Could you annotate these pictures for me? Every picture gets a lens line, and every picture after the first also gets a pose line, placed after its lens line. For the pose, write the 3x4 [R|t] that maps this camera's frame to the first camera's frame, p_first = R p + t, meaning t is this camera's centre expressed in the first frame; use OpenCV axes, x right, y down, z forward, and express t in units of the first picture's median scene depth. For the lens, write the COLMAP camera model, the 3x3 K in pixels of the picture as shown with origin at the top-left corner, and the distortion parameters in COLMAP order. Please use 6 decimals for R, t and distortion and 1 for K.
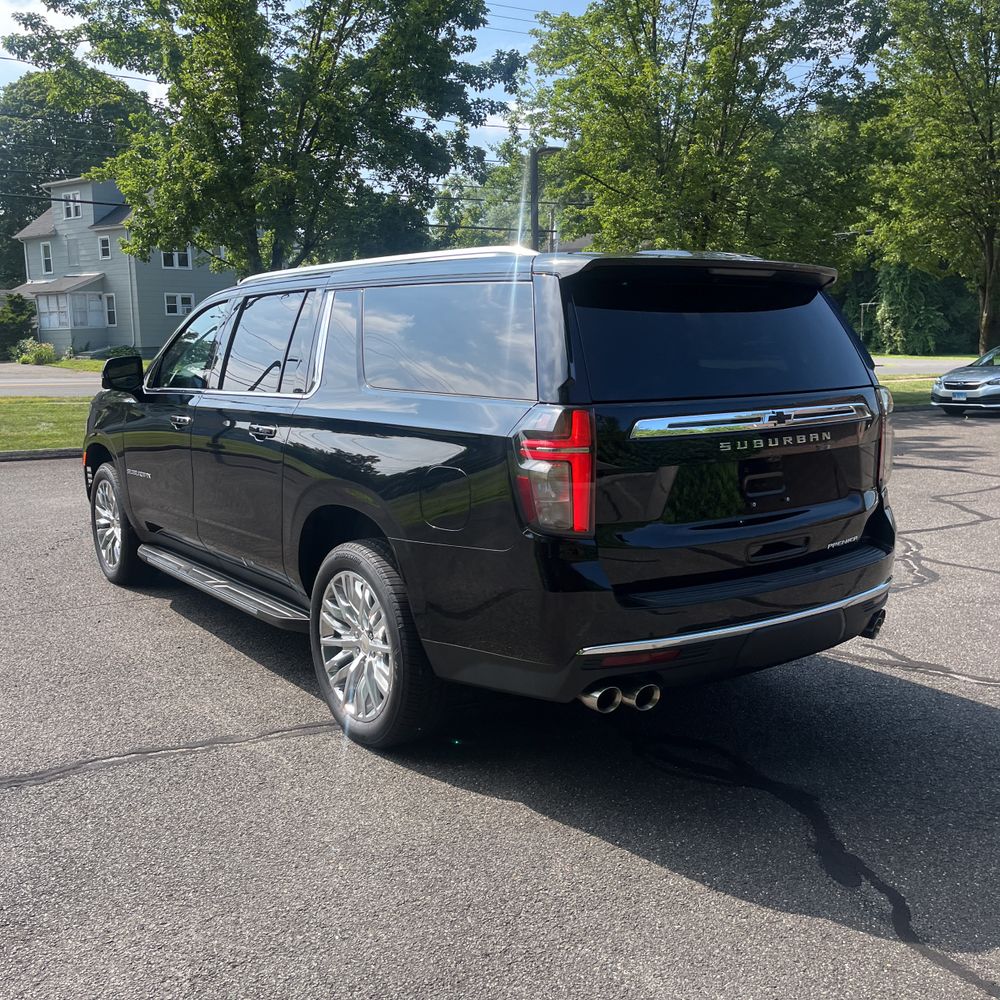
lens RADIAL K [[1032.4, 0, 485.9], [0, 1032.4, 523.4], [0, 0, 1]] dist [0.064165, -0.071170]
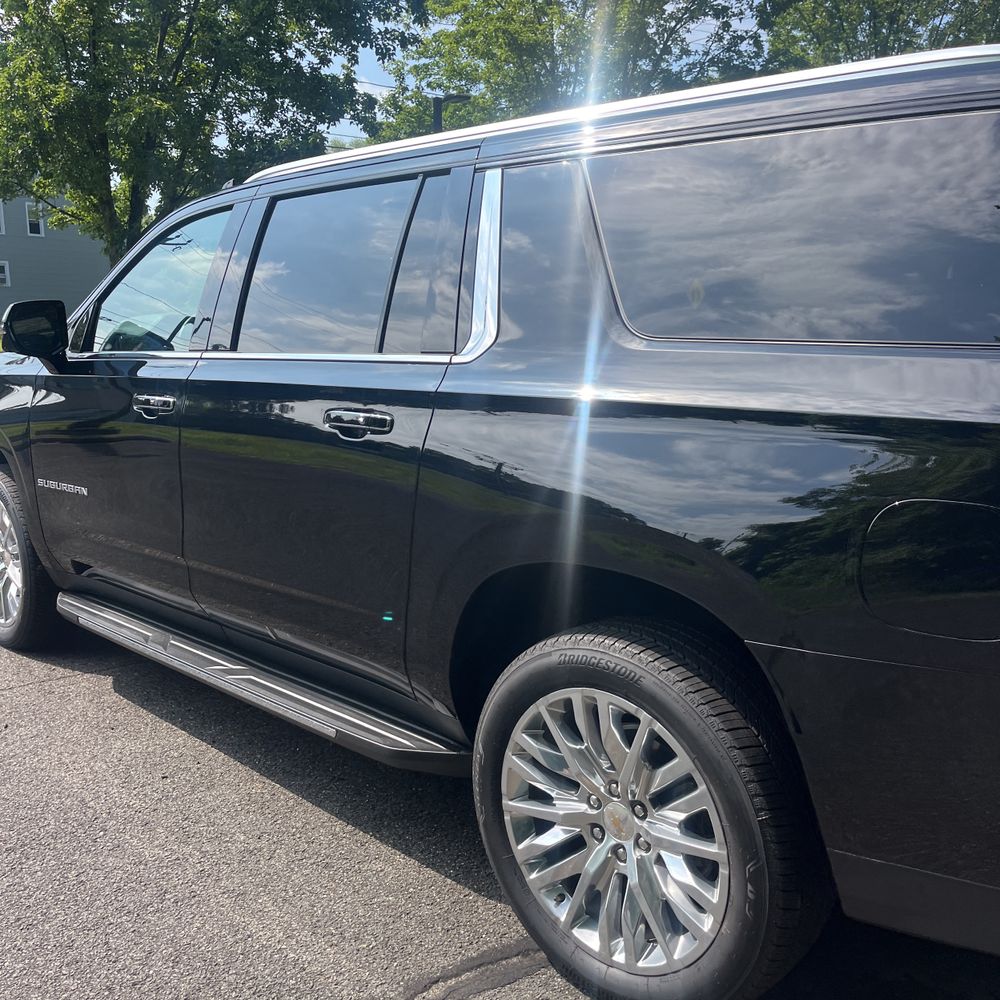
lens RADIAL K [[1056.0, 0, 499.8], [0, 1056.0, 532.0], [0, 0, 1]] dist [0.043062, -0.022406]
pose [[0.987305, -0.018322, 0.157774, -0.168099], [0.015060, 0.999648, 0.021848, -0.029555], [-0.158119, -0.019195, 0.987233, 0.304343]]
